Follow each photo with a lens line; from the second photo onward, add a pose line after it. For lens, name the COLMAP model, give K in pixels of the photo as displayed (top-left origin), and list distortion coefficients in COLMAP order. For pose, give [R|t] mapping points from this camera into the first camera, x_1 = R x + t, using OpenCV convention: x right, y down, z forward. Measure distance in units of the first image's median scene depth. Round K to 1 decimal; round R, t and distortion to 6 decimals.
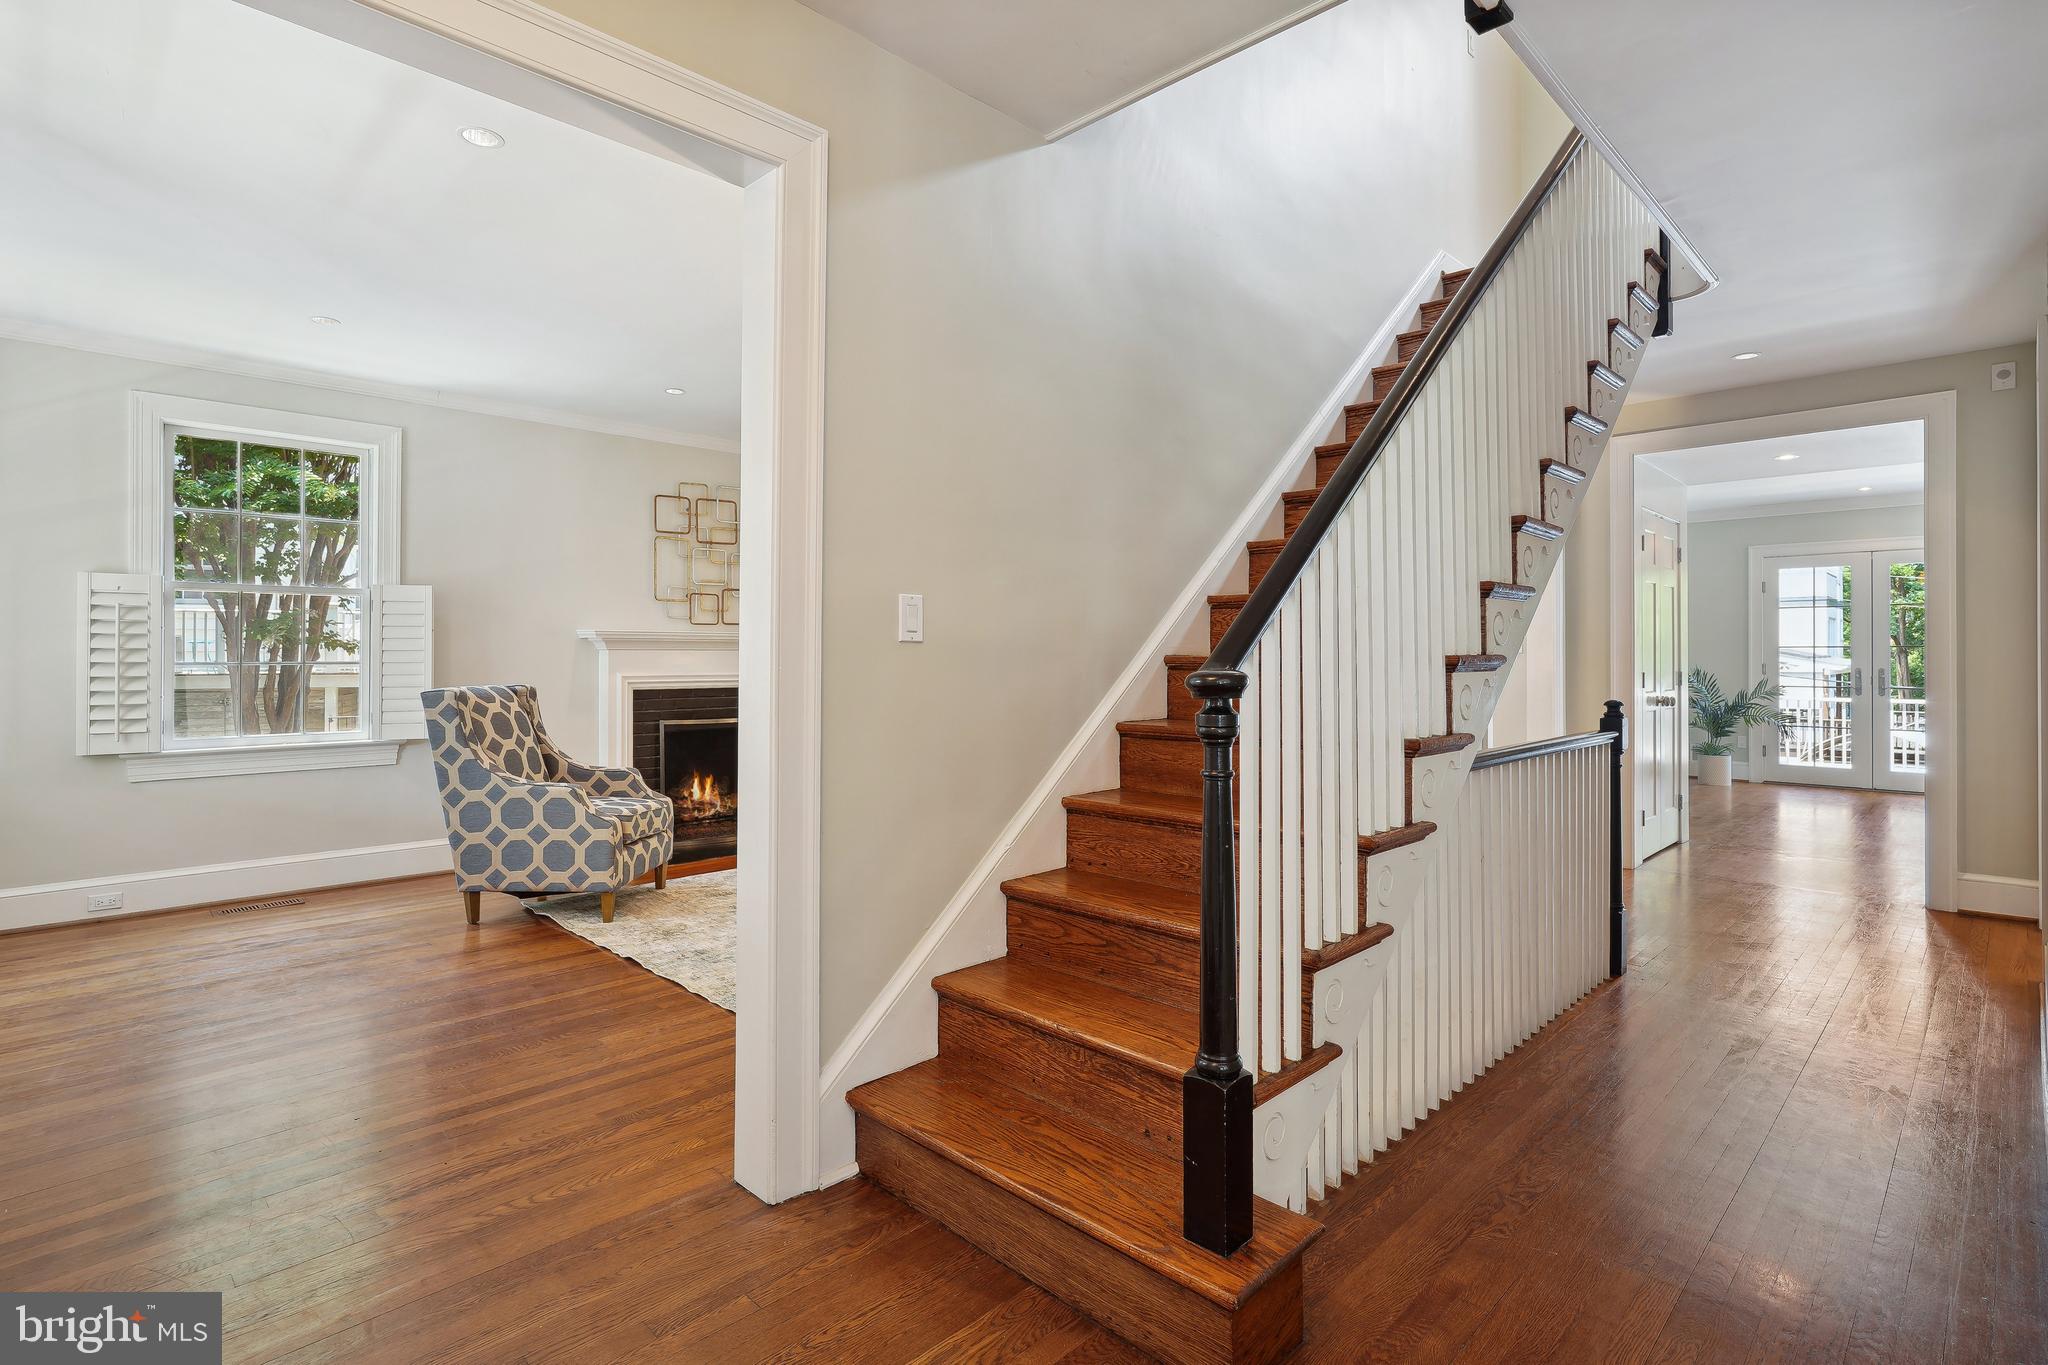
lens RADIAL K [[1012.6, 0, 1022.7], [0, 1012.6, 634.8], [0, 0, 1]] dist [-0.000409, -0.001214]
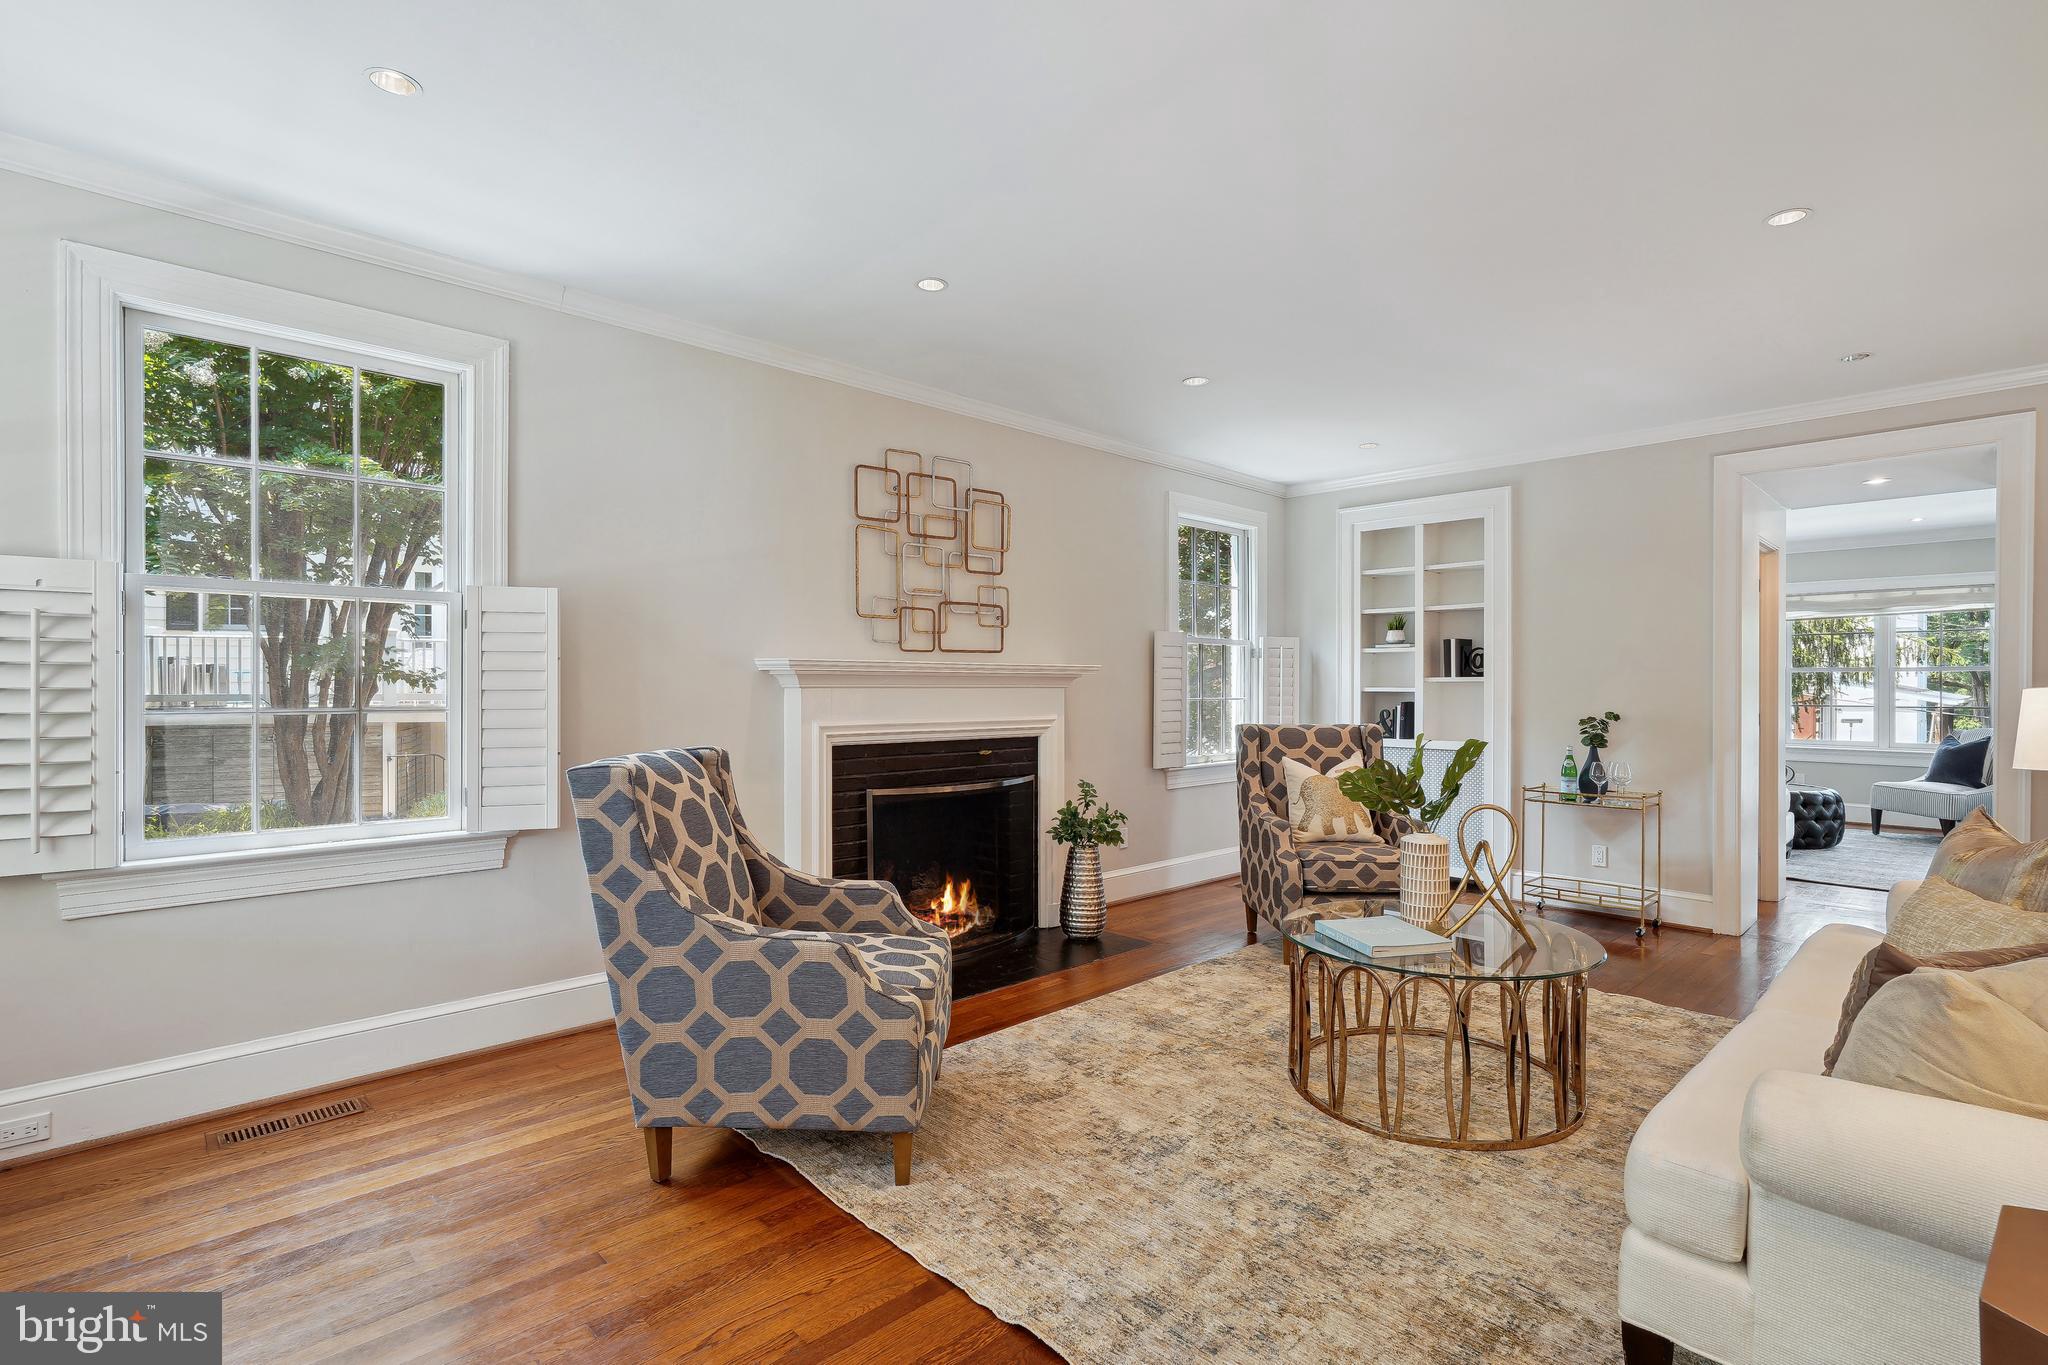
lens RADIAL K [[974.2, 0, 1025.9], [0, 974.2, 676.5], [0, 0, 1]] dist [-0.005686, 0.001917]
pose [[0.999863, 0.002592, -0.016339, -0.314666], [-0.002402, 0.999930, 0.011619, -0.000865], [0.016368, -0.011578, 0.999799, 0.442688]]
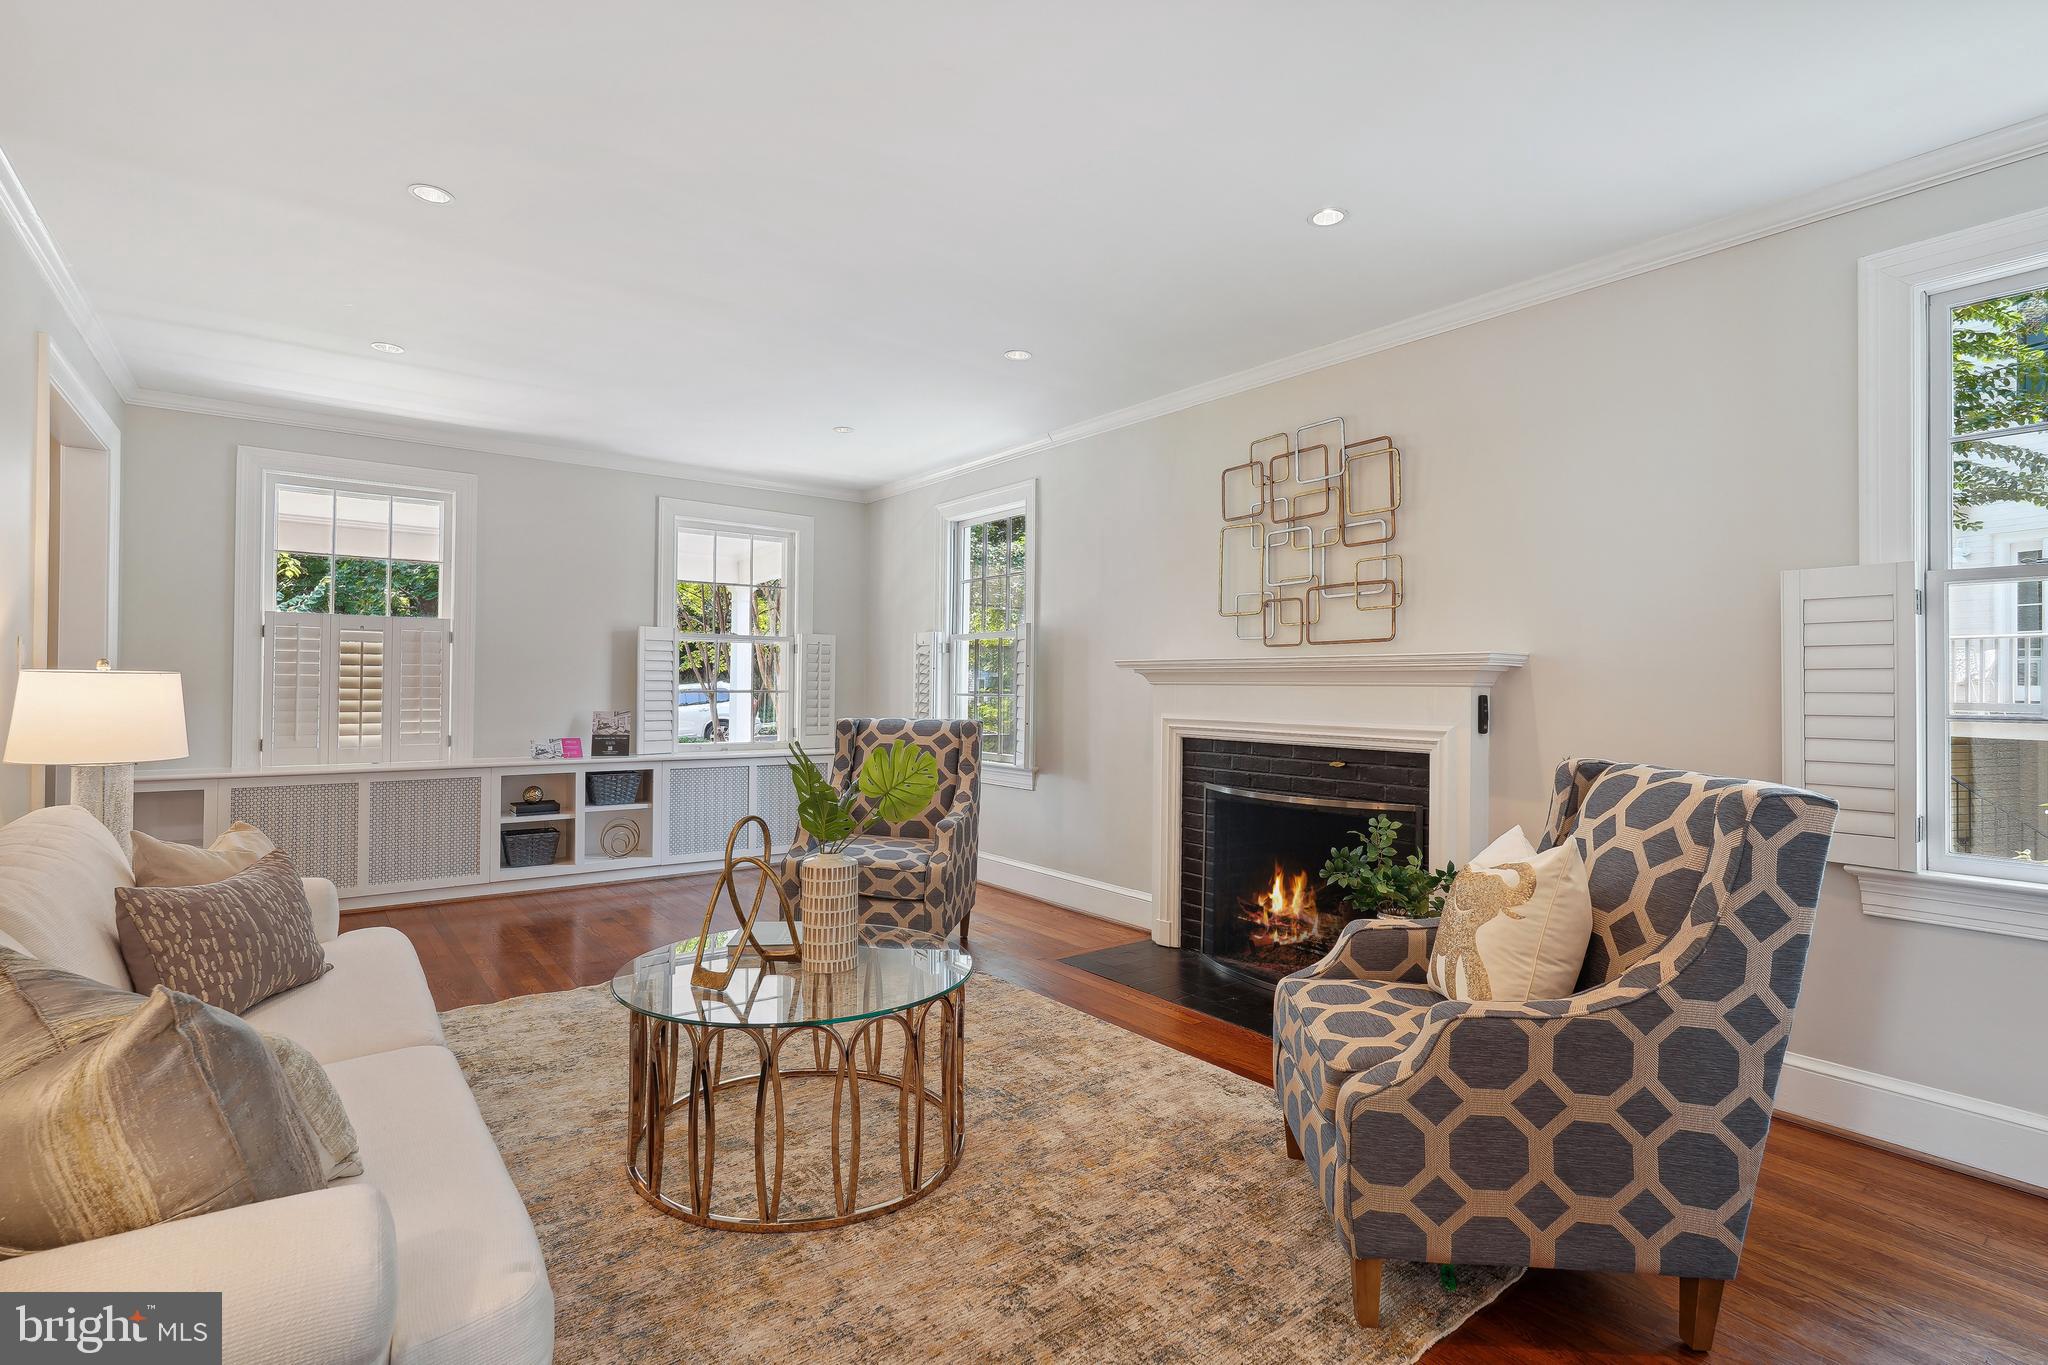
lens RADIAL K [[974.2, 0, 1025.9], [0, 974.2, 676.5], [0, 0, 1]] dist [-0.005686, 0.001917]
pose [[-0.147841, -0.008177, -0.988977, 0.460717], [0.007505, 0.999928, -0.009389, 0.019345], [0.988983, -0.008810, -0.147769, 1.284310]]
